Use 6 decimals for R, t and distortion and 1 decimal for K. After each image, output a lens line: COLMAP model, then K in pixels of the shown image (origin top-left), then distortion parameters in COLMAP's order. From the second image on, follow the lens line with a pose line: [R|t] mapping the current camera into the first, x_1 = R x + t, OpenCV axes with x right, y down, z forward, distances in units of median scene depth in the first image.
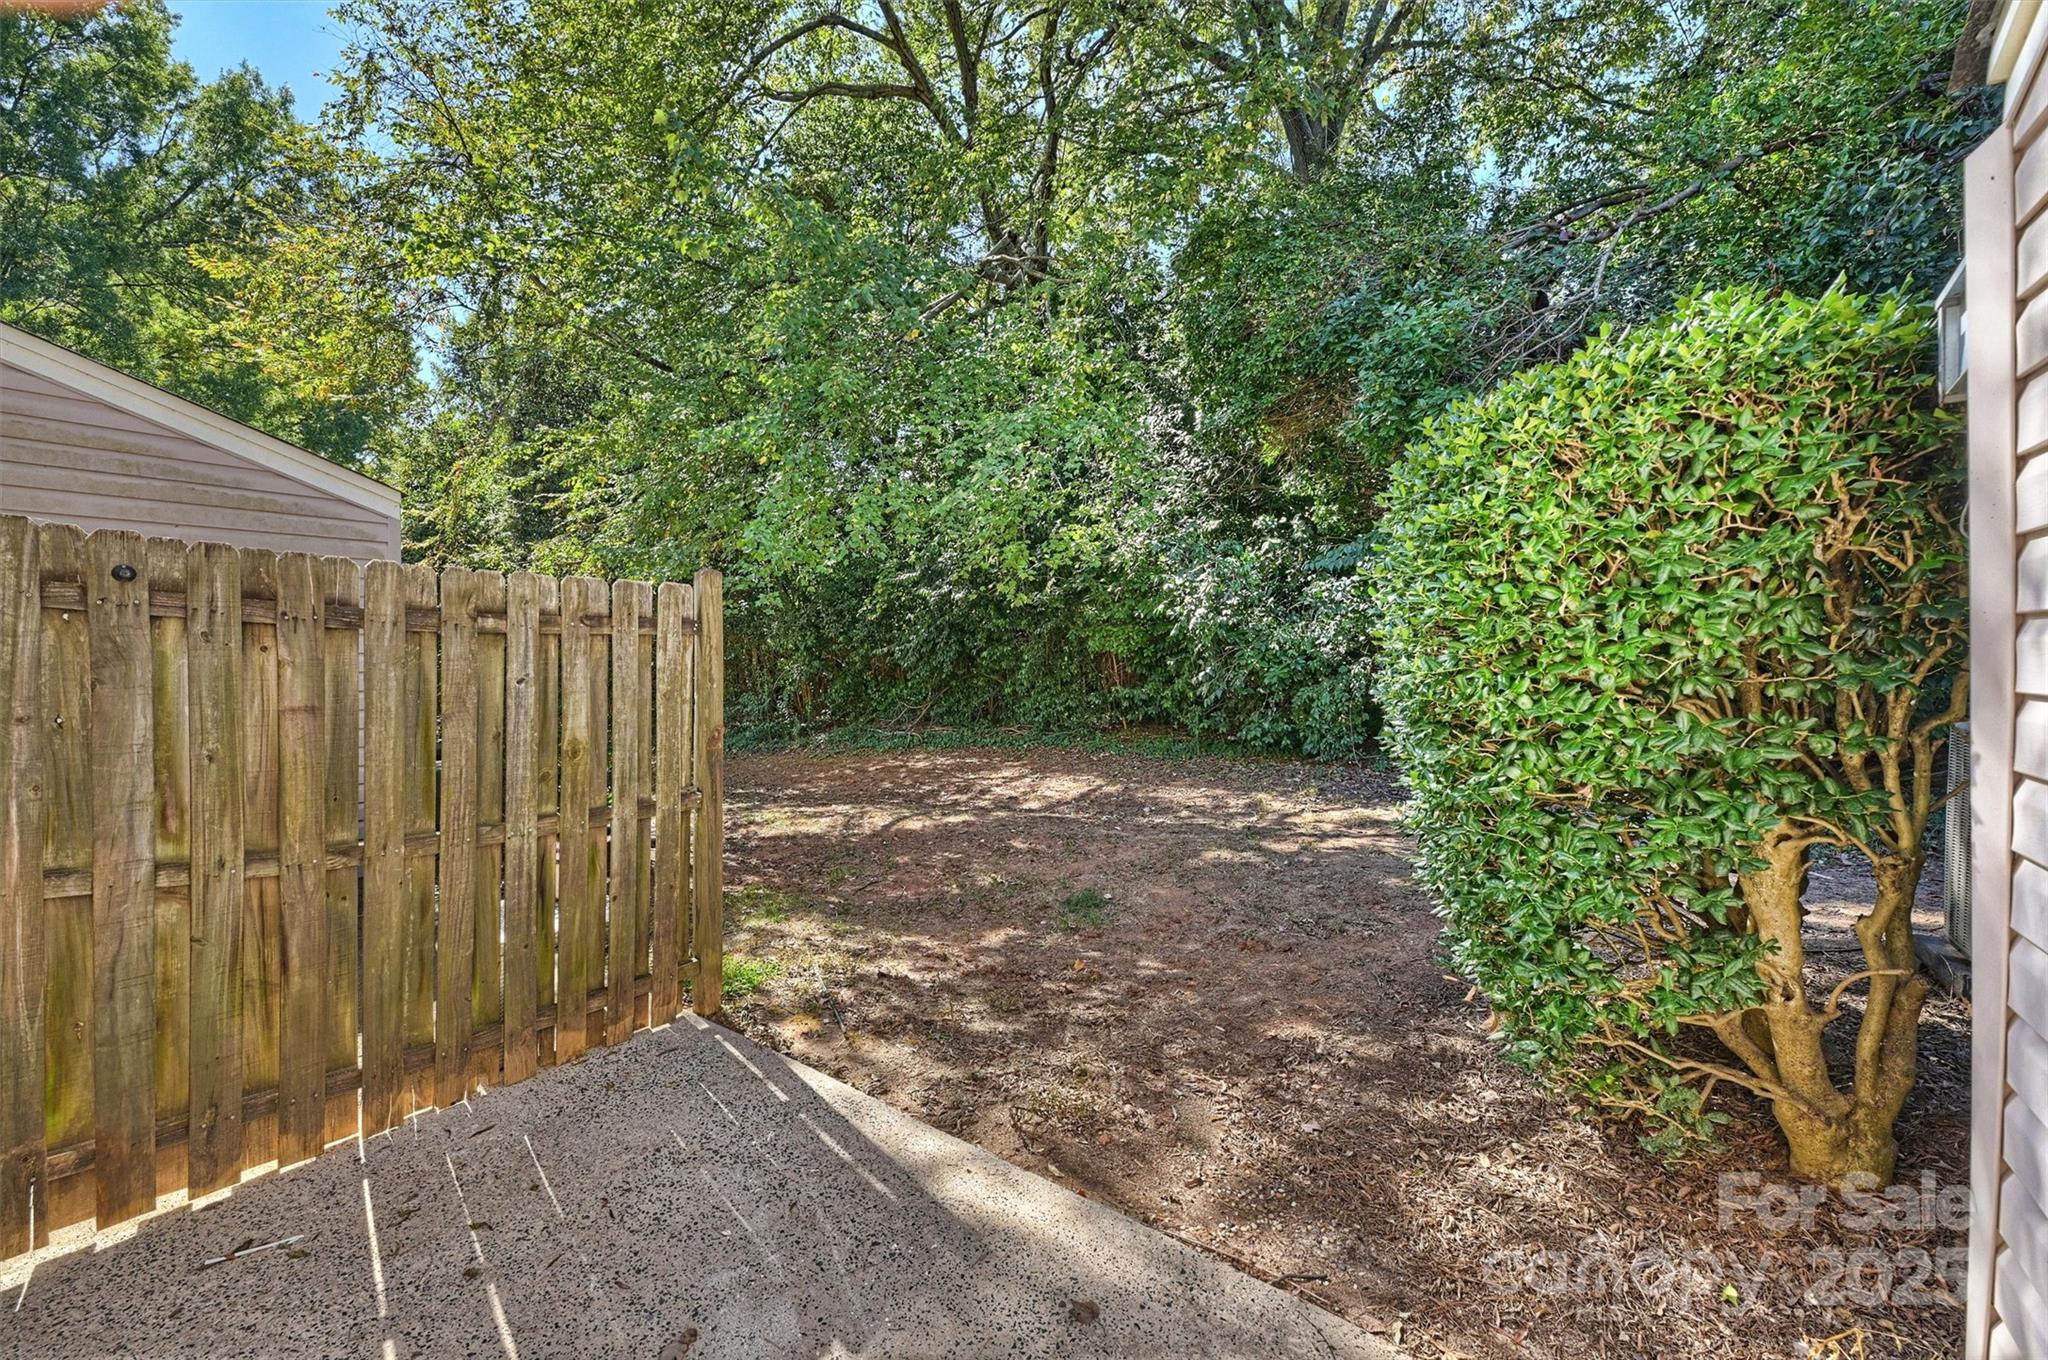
lens RADIAL K [[817.7, 0, 1013.0], [0, 817.7, 672.0], [0, 0, 1]] dist [0.001083, 0.000059]
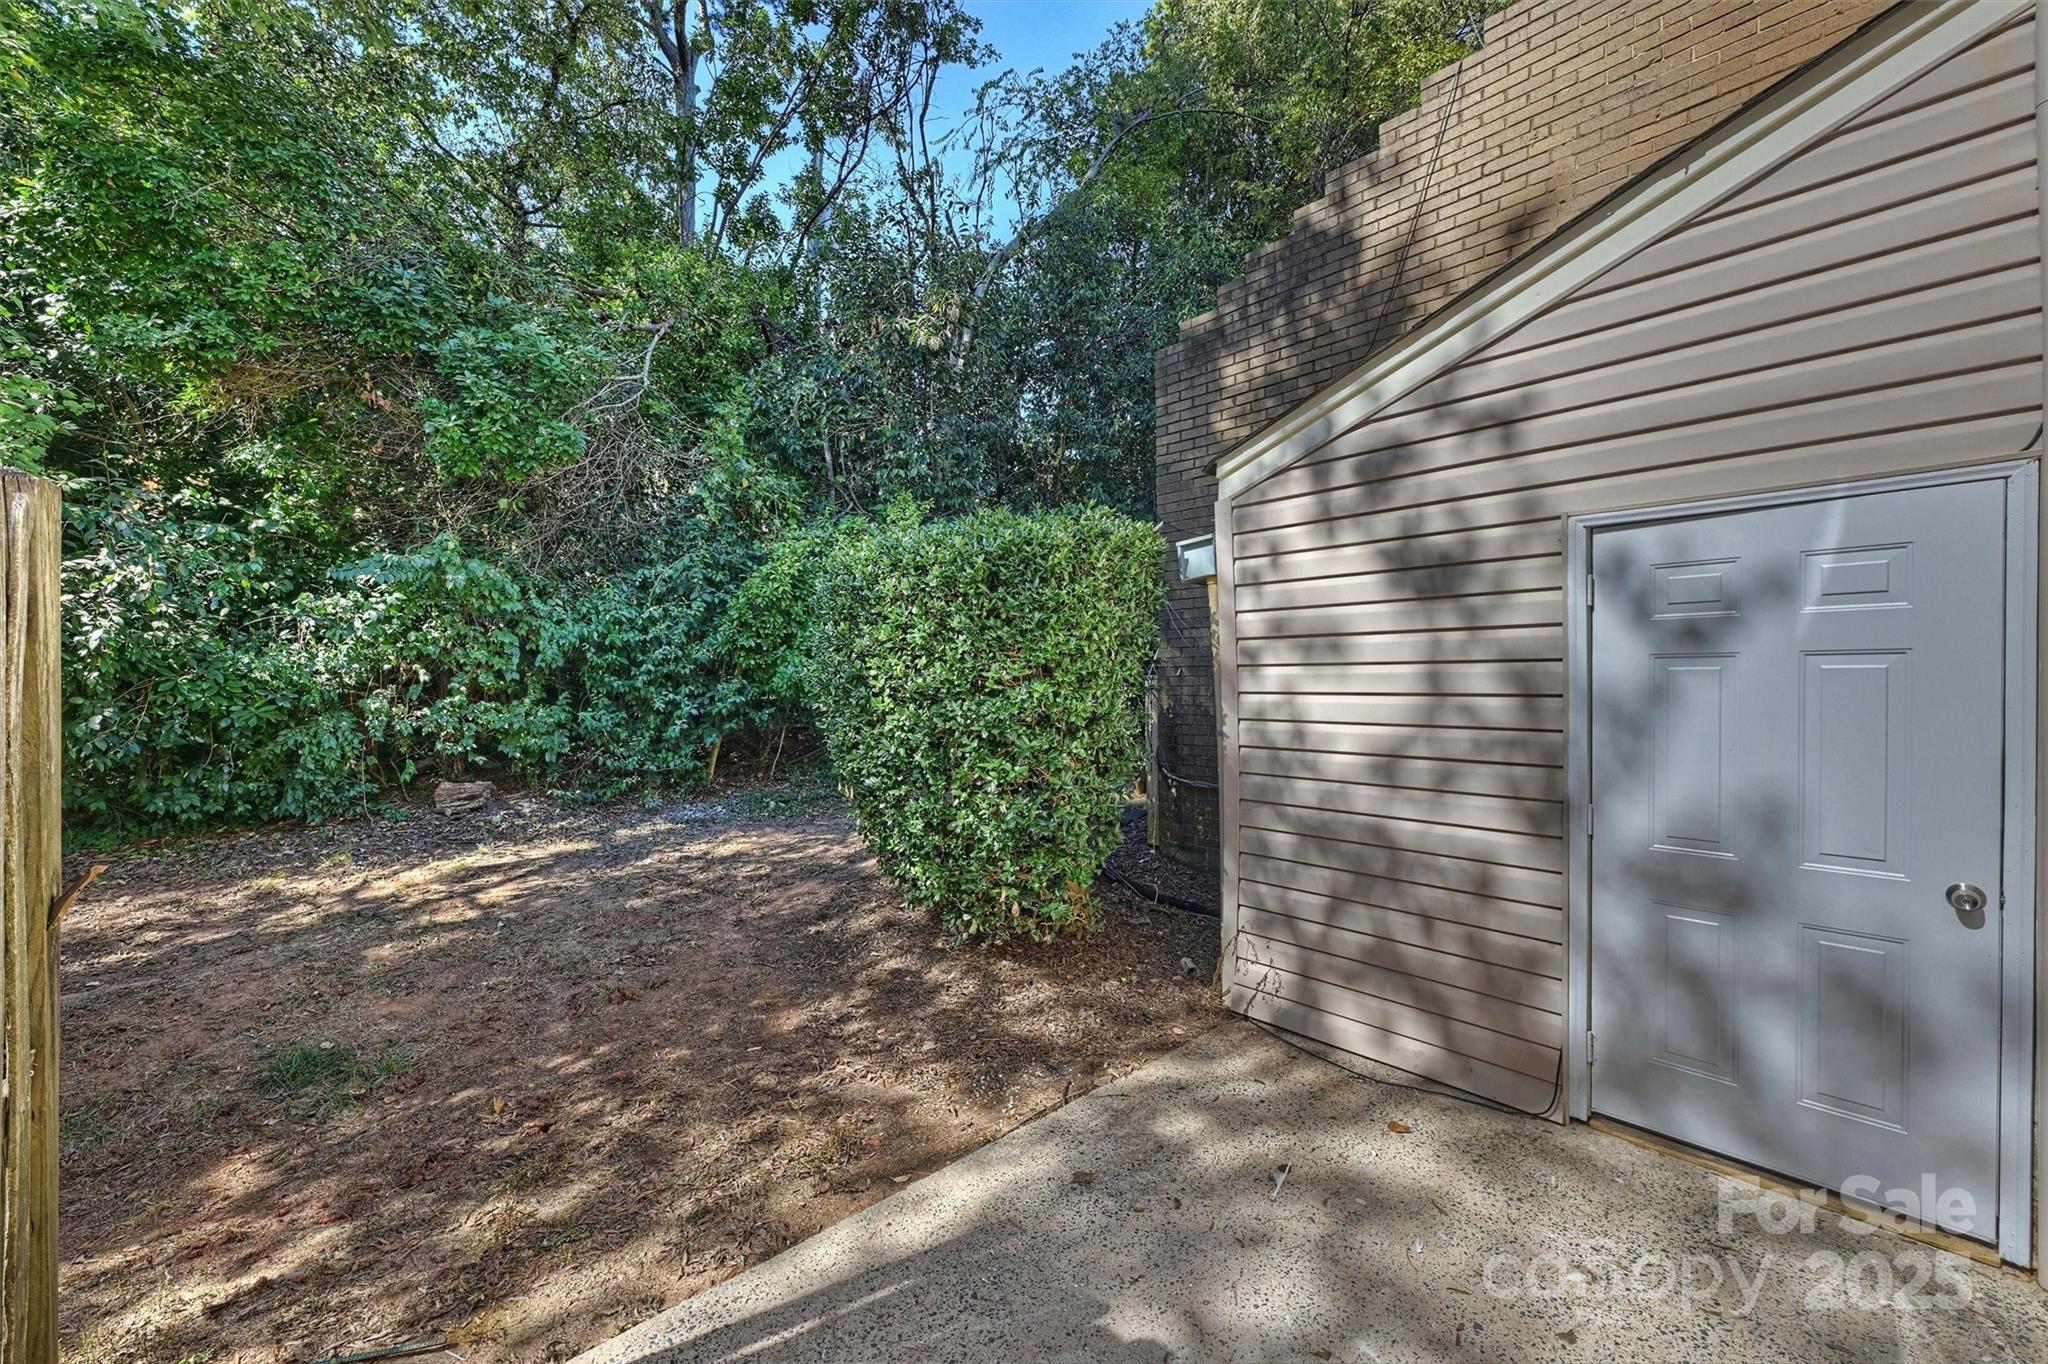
lens RADIAL K [[831.2, 0, 1014.3], [0, 831.2, 687.9], [0, 0, 1]] dist [0.001096, -0.000054]
pose [[0.171308, -0.010834, 0.985158, -0.280855], [0.029388, 0.999551, 0.005882, -0.004781], [-0.984779, 0.027944, 0.171549, 0.193376]]
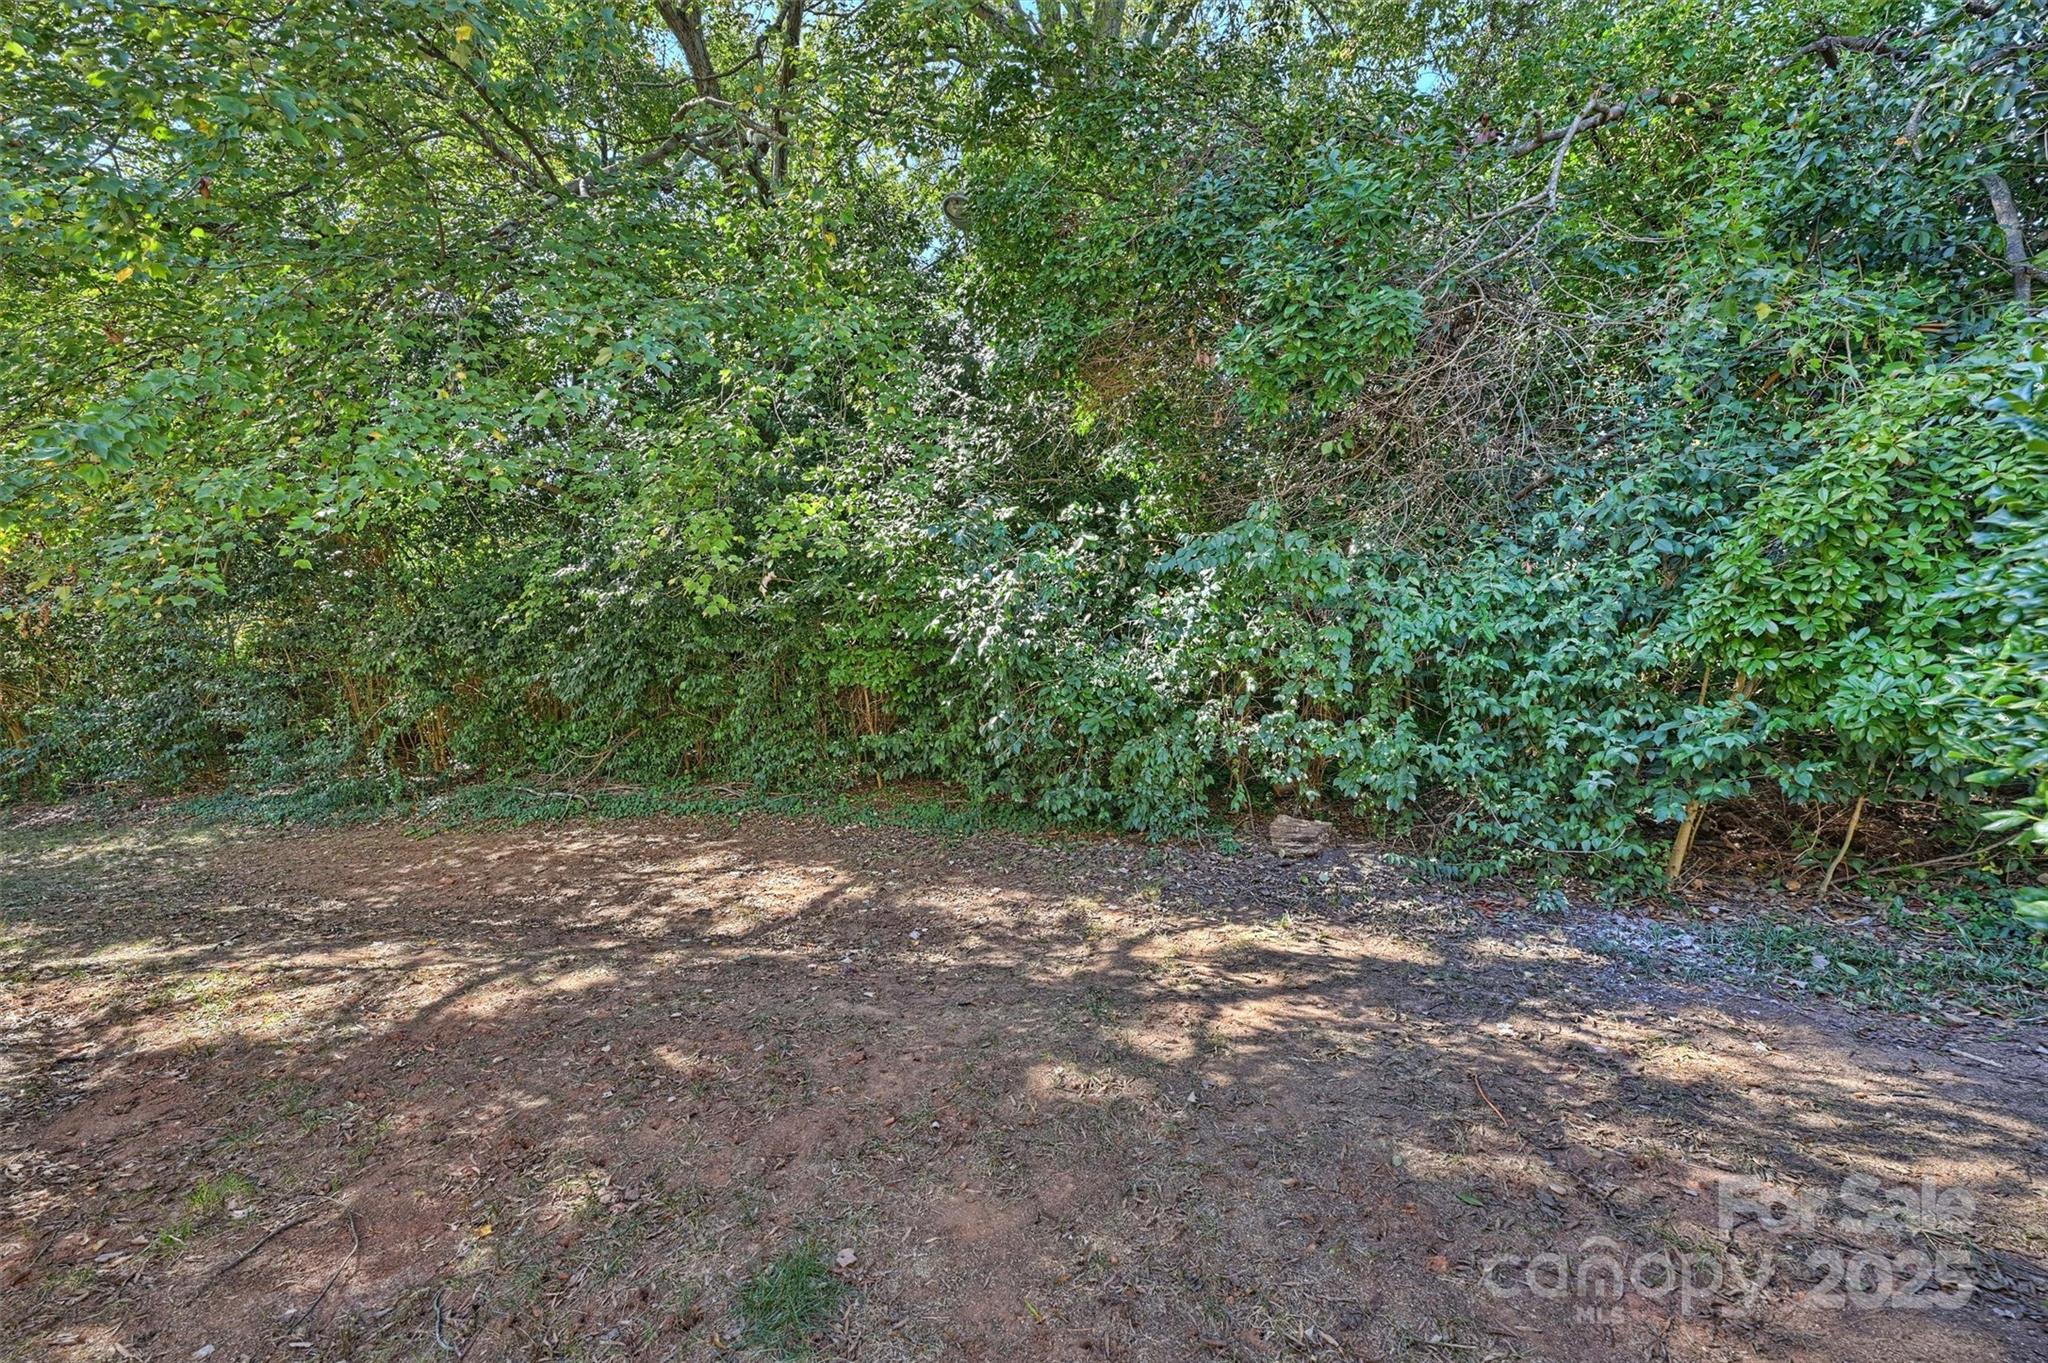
lens RADIAL K [[805.1, 0, 1024.0], [0, 805.1, 681.5], [0, 0, 1]] dist [-0.000502, -0.000040]
pose [[0.950455, 0.015137, 0.310494, 0.043083], [-0.007626, 0.999648, -0.025392, -0.013491], [-0.310769, 0.021767, 0.950236, 0.341949]]
